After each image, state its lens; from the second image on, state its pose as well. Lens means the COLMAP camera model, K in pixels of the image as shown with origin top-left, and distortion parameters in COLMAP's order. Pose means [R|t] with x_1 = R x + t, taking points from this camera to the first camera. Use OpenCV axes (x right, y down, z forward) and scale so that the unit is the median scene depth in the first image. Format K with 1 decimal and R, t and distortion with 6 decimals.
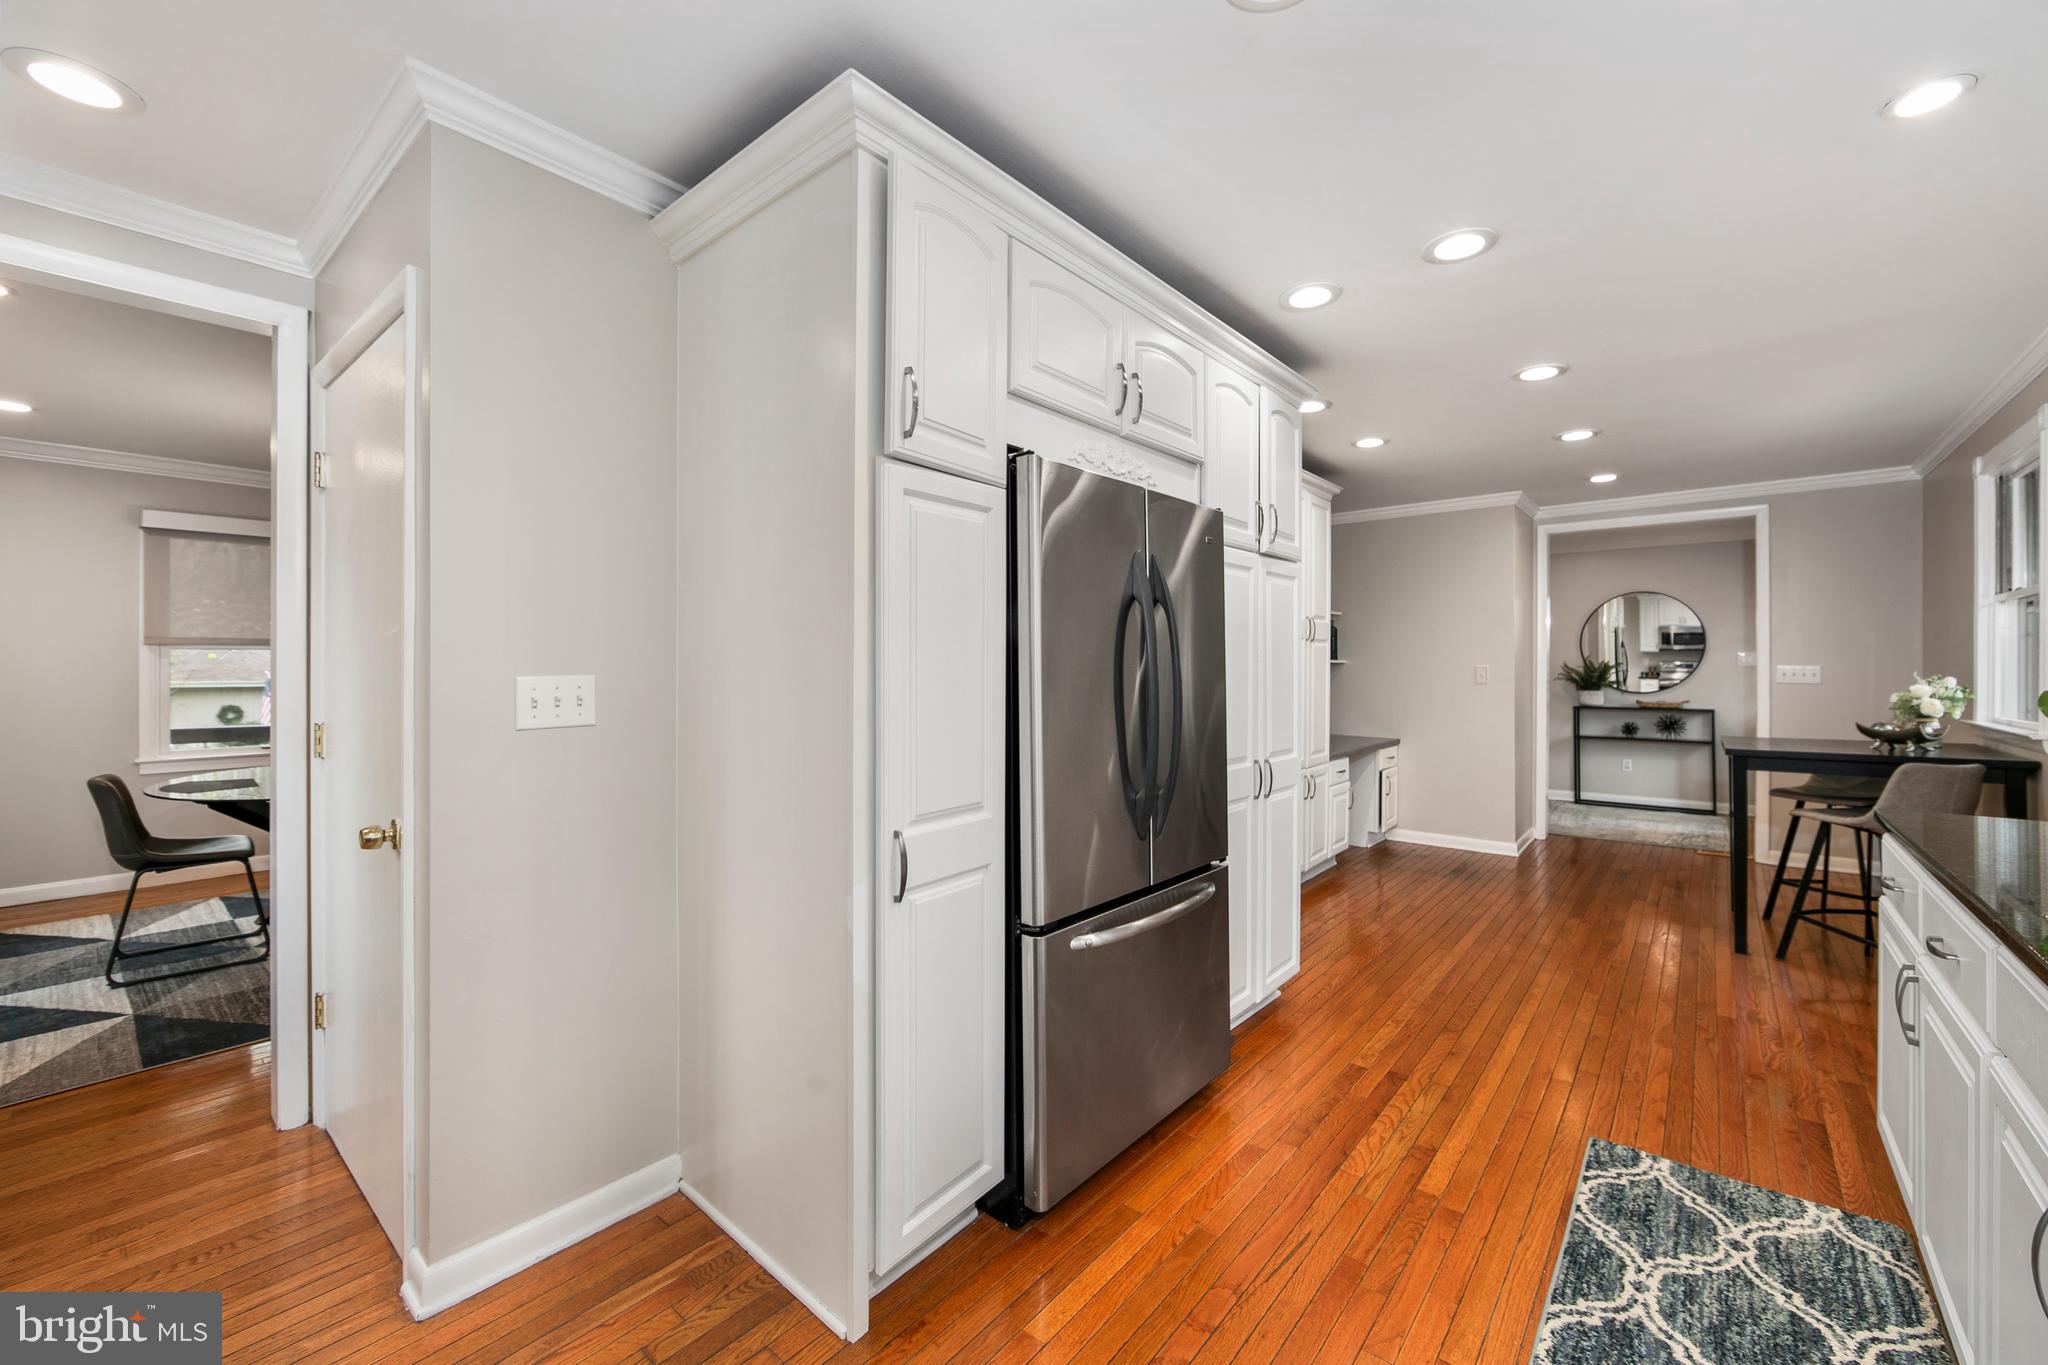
lens RADIAL K [[810.3, 0, 1032.5], [0, 810.3, 667.9], [0, 0, 1]] dist [-0.011368, 0.001150]
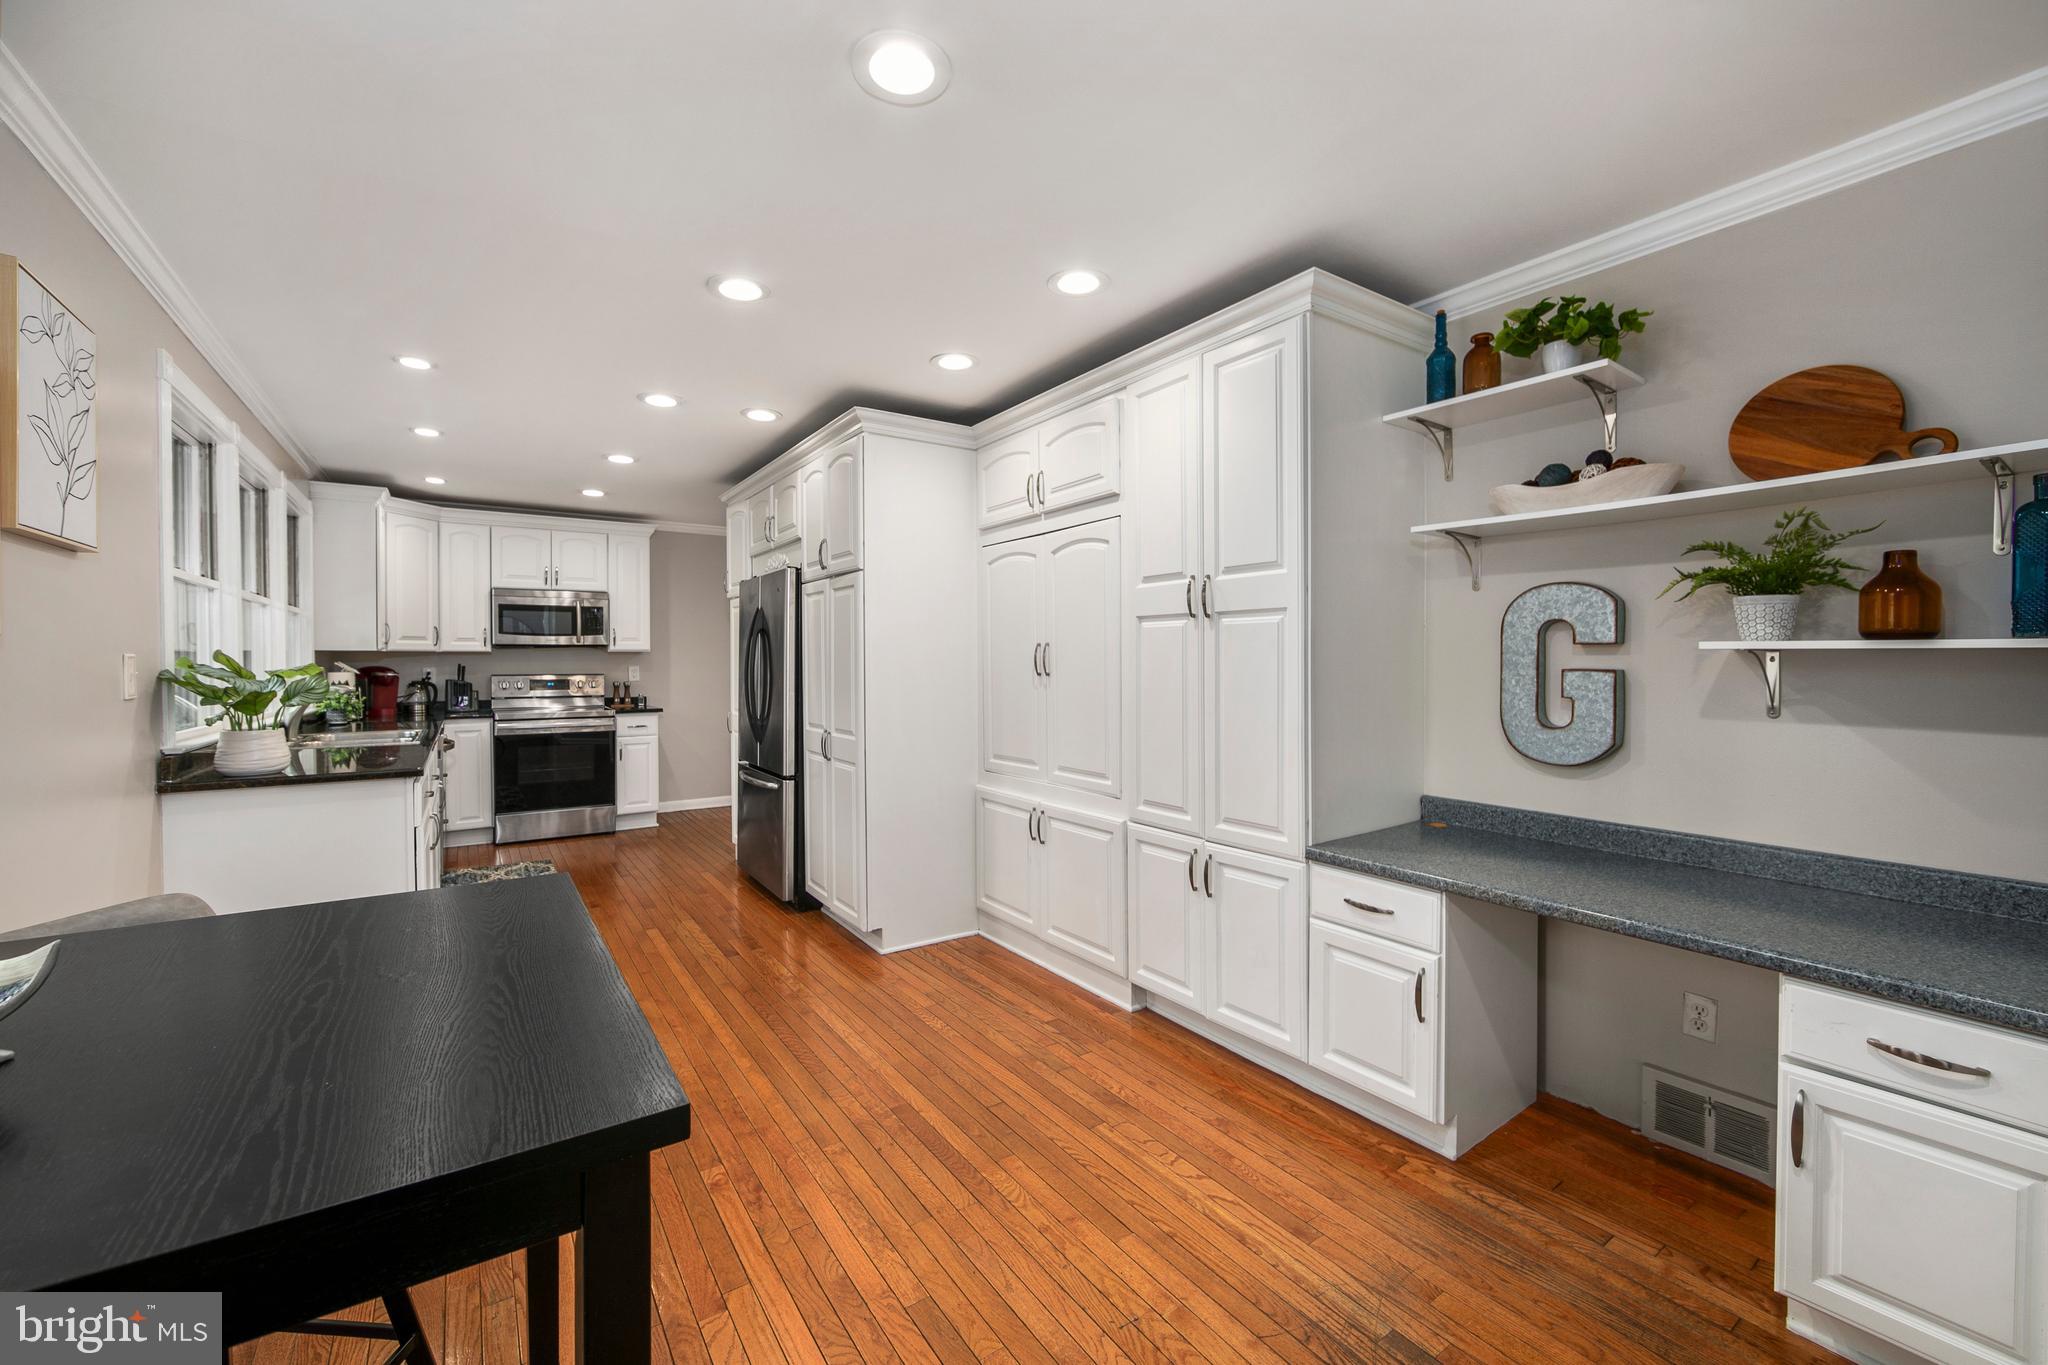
lens RADIAL K [[810.3, 0, 1032.5], [0, 810.3, 667.9], [0, 0, 1]] dist [-0.011368, 0.001150]
pose [[-0.255193, 0.009242, -0.966846, 2.076720], [0.002167, 0.999957, 0.008986, -0.003800], [0.966888, 0.000198, -0.255202, 2.315297]]
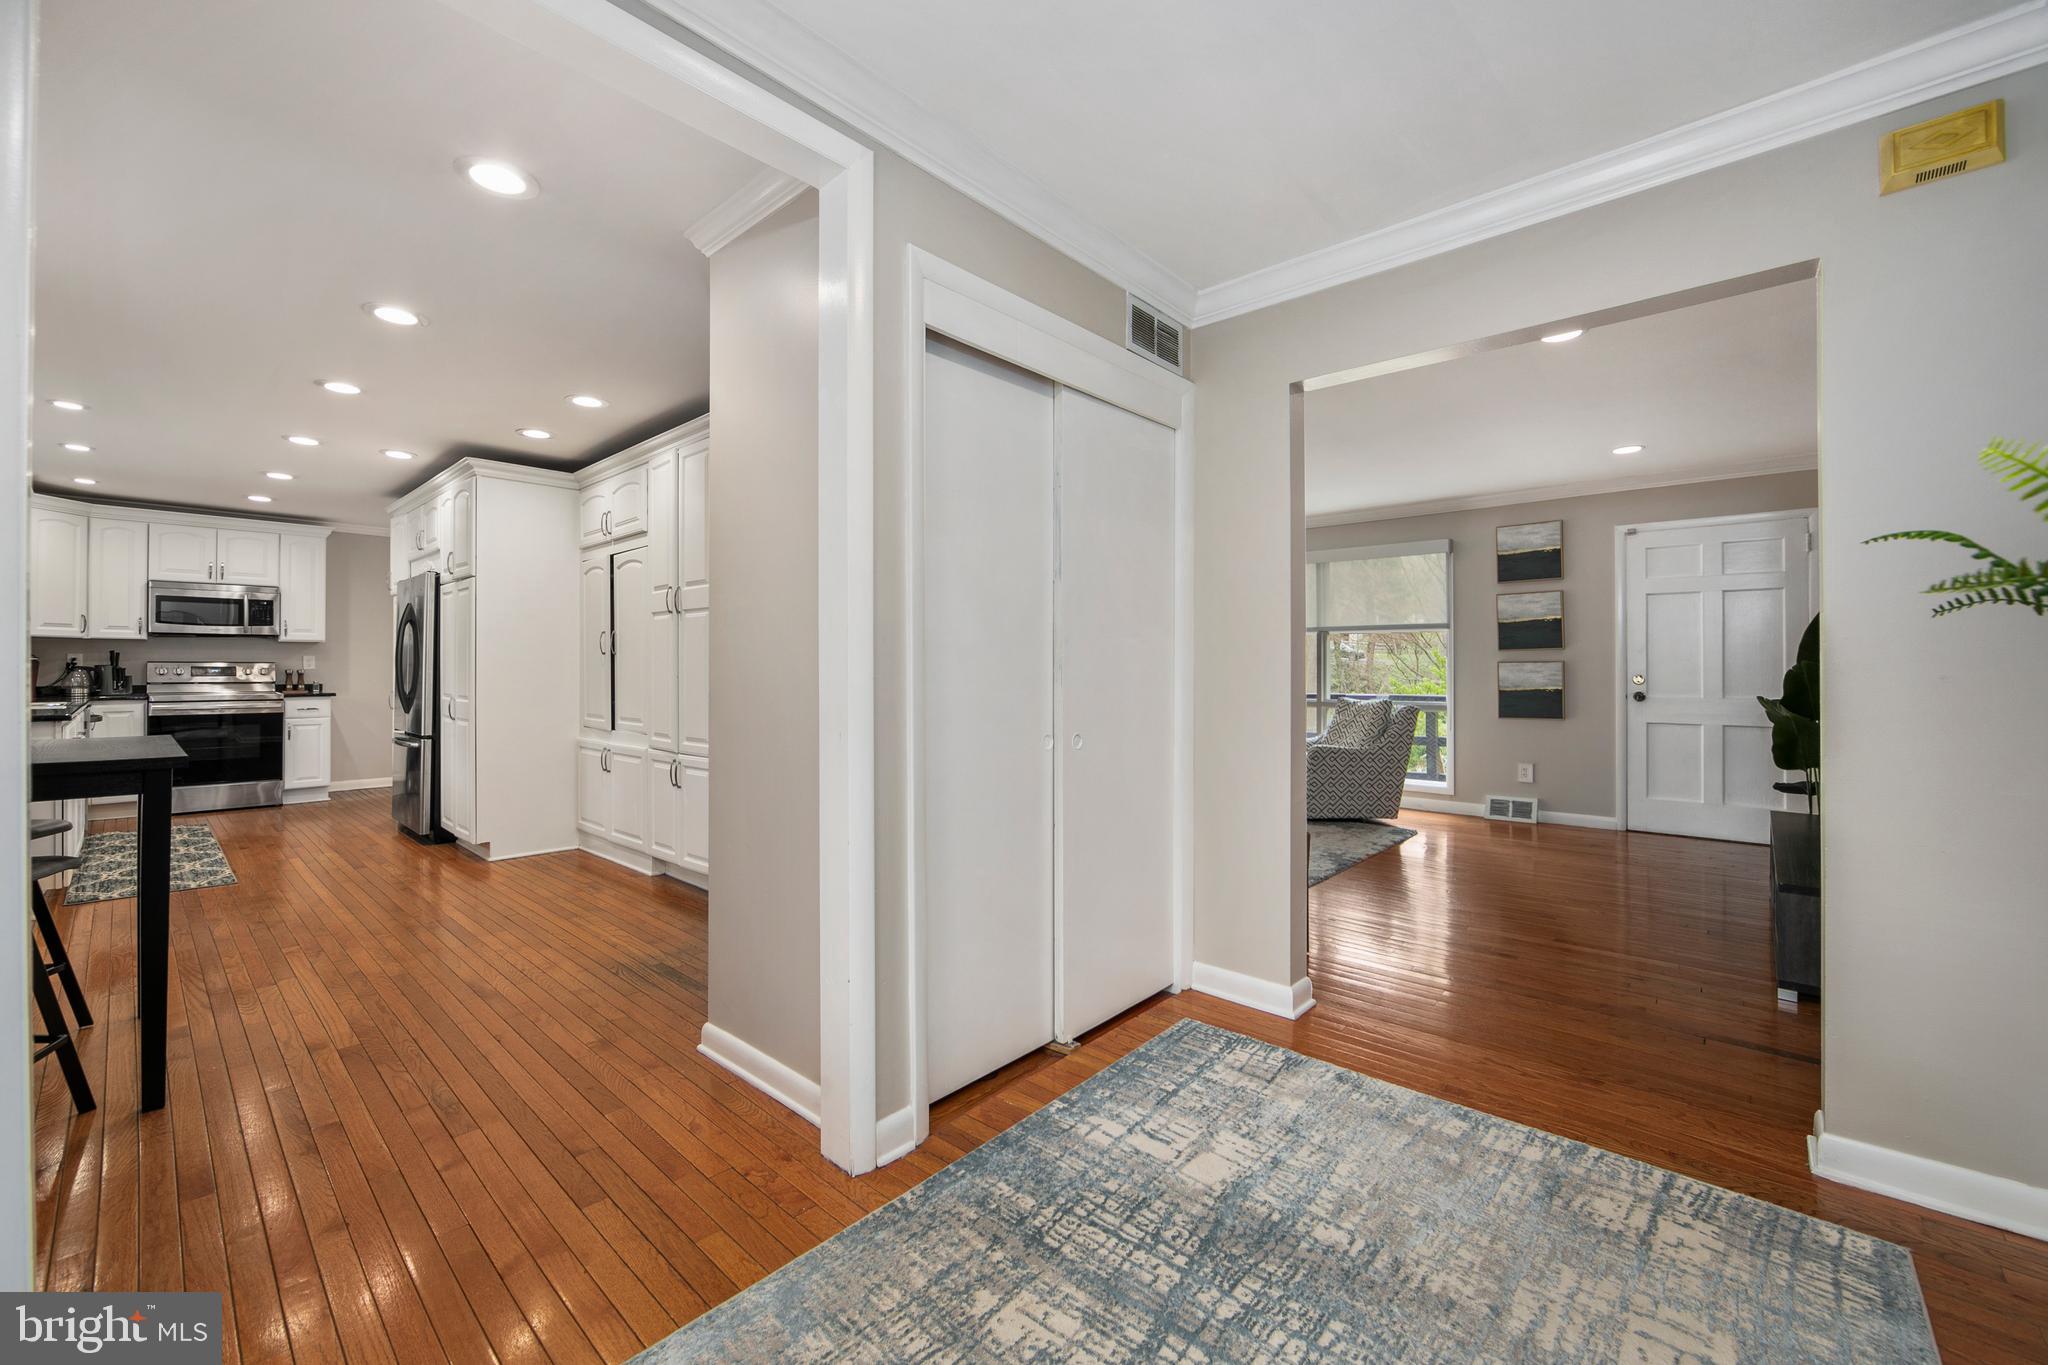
lens RADIAL K [[816.9, 0, 1028.9], [0, 816.9, 661.8], [0, 0, 1]] dist [-0.002209, 0.000263]
pose [[-0.033990, -0.006046, -0.999404, 2.793939], [-0.000739, 0.999982, -0.006025, 0.061733], [0.999422, 0.000534, -0.033994, 3.196934]]
